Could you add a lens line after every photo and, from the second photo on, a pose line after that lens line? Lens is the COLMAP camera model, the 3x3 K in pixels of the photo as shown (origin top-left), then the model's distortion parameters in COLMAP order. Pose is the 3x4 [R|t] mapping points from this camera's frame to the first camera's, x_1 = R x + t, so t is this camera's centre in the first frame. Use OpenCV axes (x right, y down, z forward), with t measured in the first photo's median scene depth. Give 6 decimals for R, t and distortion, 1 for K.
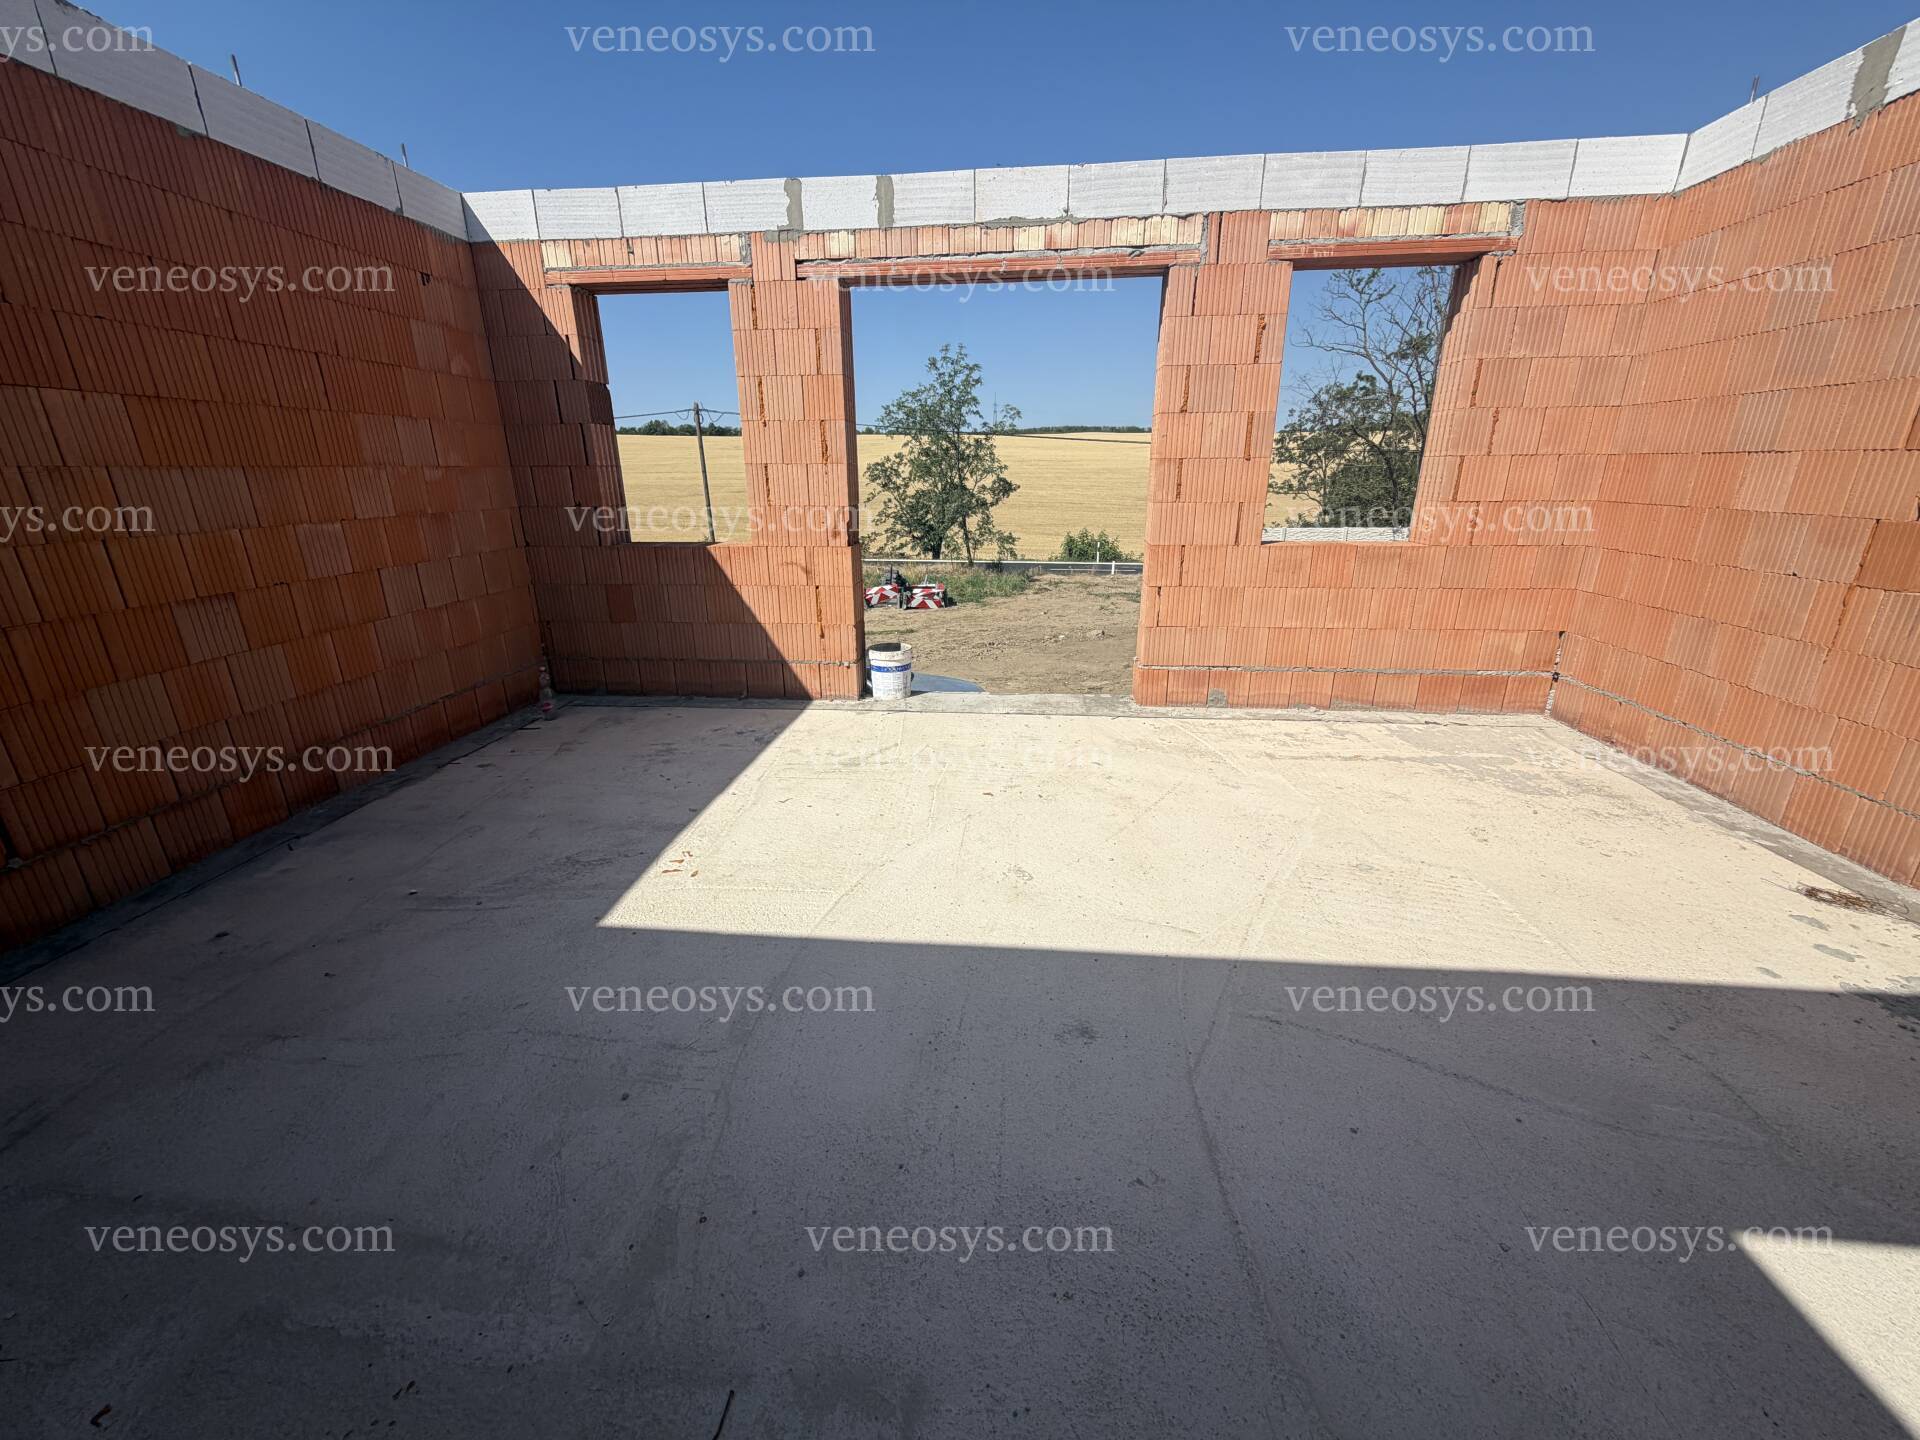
lens RADIAL K [[767.5, 0, 953.5], [0, 767.5, 722.2], [0, 0, 1]] dist [0.004325, -0.001084]
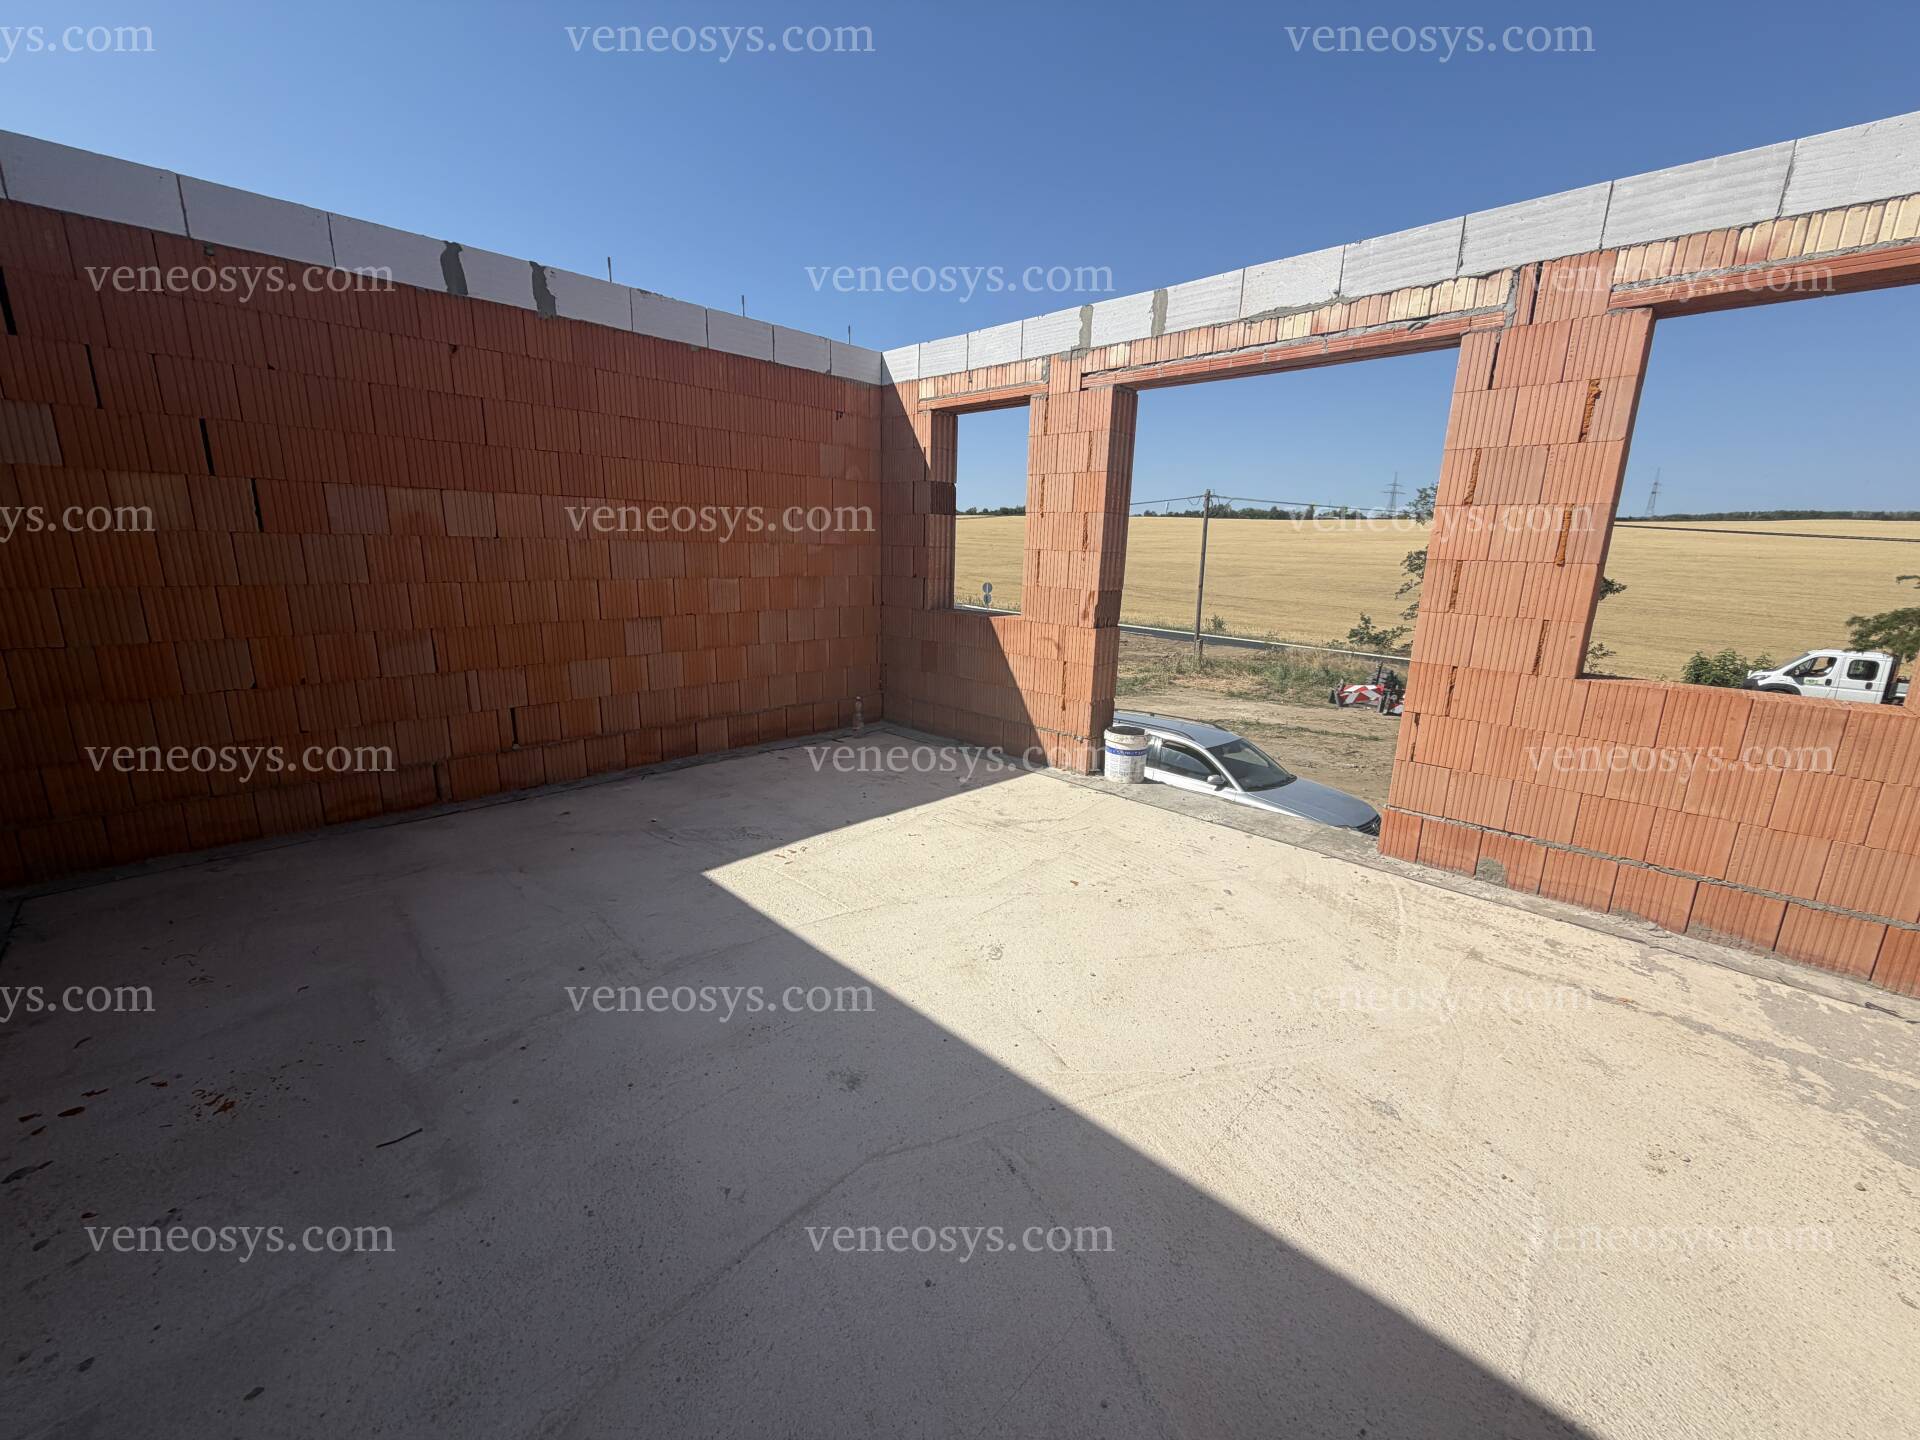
lens RADIAL K [[767.5, 0, 953.5], [0, 767.5, 722.2], [0, 0, 1]] dist [0.004325, -0.001084]
pose [[0.781030, 0.168572, -0.601311, 0.398181], [-0.226507, 0.973778, -0.021215, -0.041651], [0.581967, 0.152771, 0.798733, 0.076456]]
